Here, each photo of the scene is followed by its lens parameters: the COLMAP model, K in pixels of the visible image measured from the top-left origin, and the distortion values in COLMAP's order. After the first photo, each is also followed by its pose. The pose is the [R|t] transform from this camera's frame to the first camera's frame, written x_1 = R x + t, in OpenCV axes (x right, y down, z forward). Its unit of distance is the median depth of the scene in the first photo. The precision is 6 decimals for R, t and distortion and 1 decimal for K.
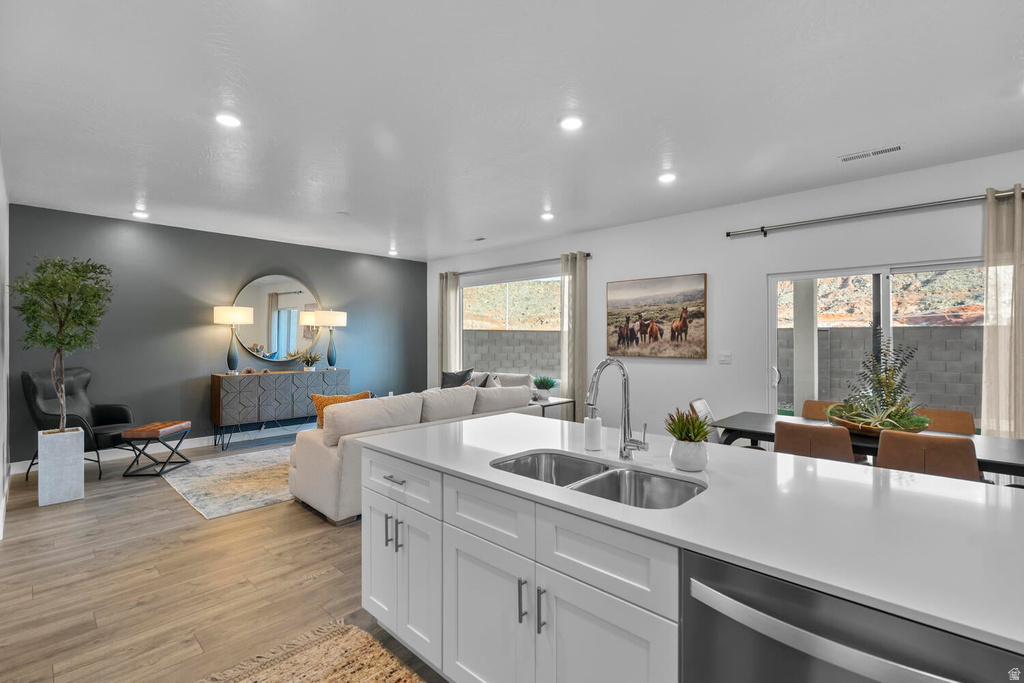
lens RADIAL K [[460.8, 0, 514.2], [0, 460.8, 341.4], [0, 0, 1]] dist [-0.006443, 0.000016]
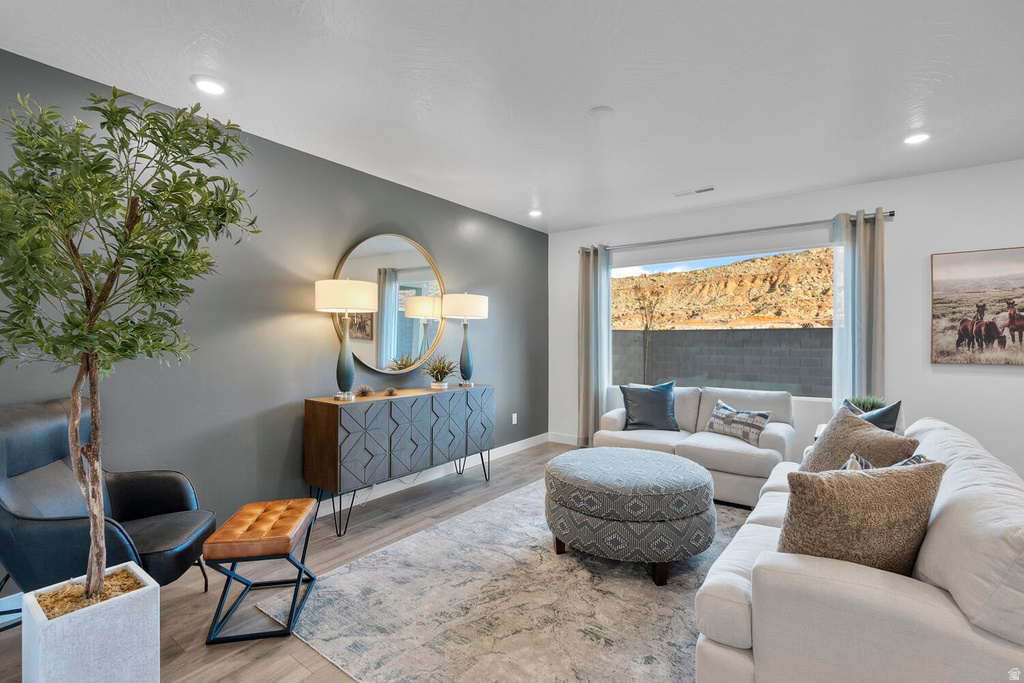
lens RADIAL K [[460.8, 0, 514.2], [0, 460.8, 341.4], [0, 0, 1]] dist [-0.006443, 0.000016]
pose [[0.993072, 0.000347, 0.117506, -0.505527], [-0.000197, 0.999999, -0.001285, -0.000157], [-0.117506, 0.001253, 0.993071, 0.433602]]
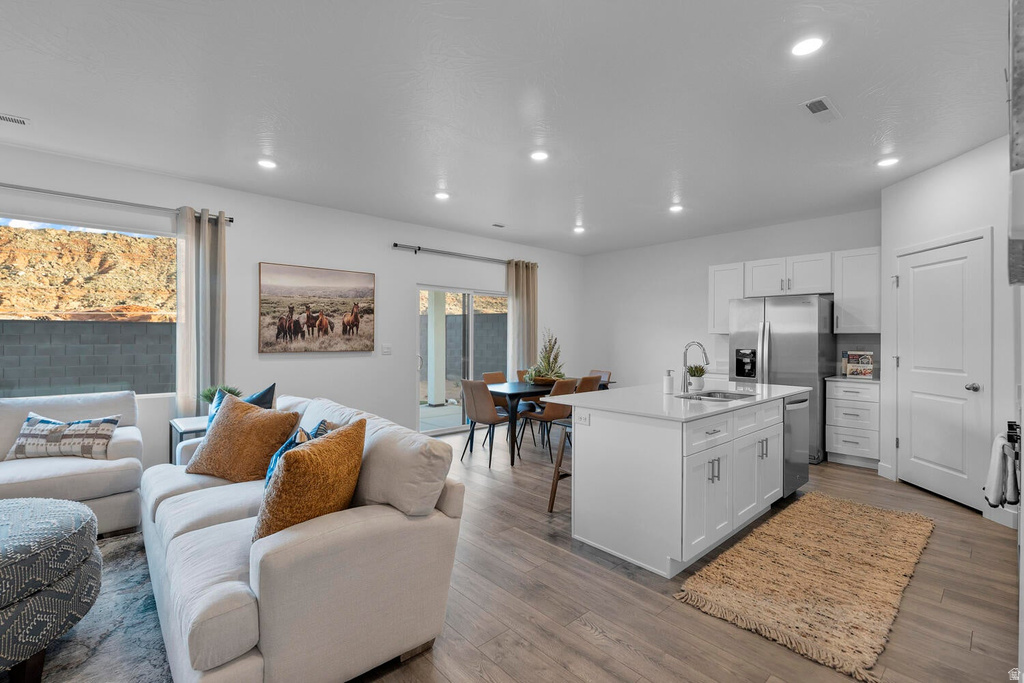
lens RADIAL K [[454.6, 0, 513.8], [0, 454.6, 335.7], [0, 0, 1]] dist [-0.006280, 0.000417]
pose [[0.077768, 0.004015, 0.996963, -0.585847], [0.002388, 0.999988, -0.004213, 0.005784], [-0.996969, 0.002708, 0.077758, 0.523453]]
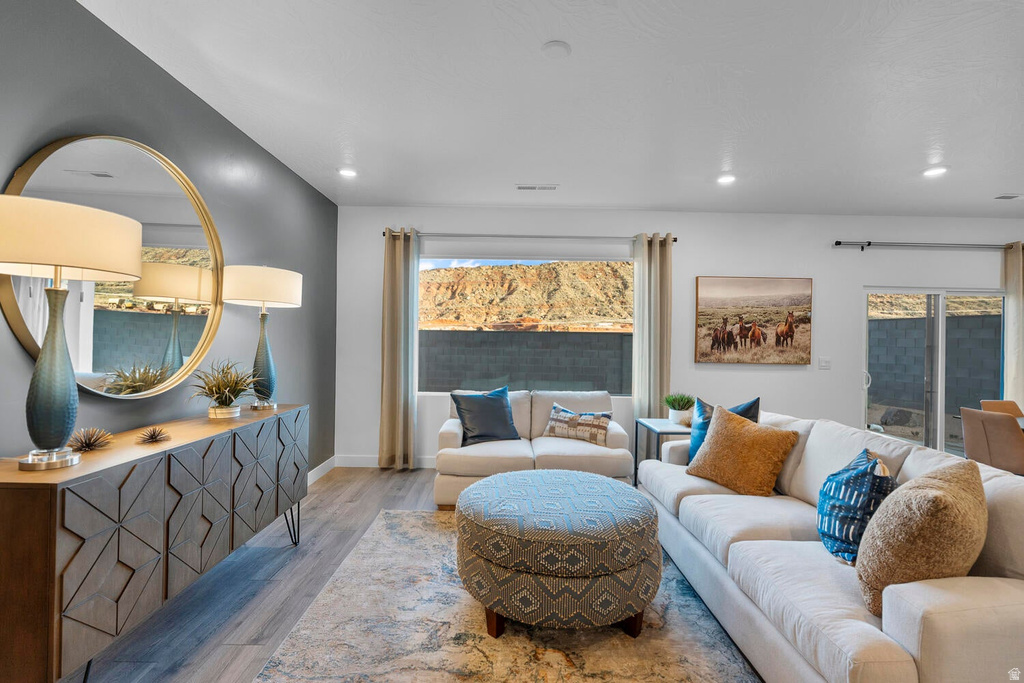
lens RADIAL K [[449.3, 0, 514.3], [0, 449.3, 341.2], [0, 0, 1]] dist [-0.005055, 0.000141]
pose [[0.719471, 0.010123, 0.694448, -0.645354], [-0.010976, 0.999935, -0.003204, -0.002416], [-0.694435, -0.005317, 0.719535, 0.676120]]
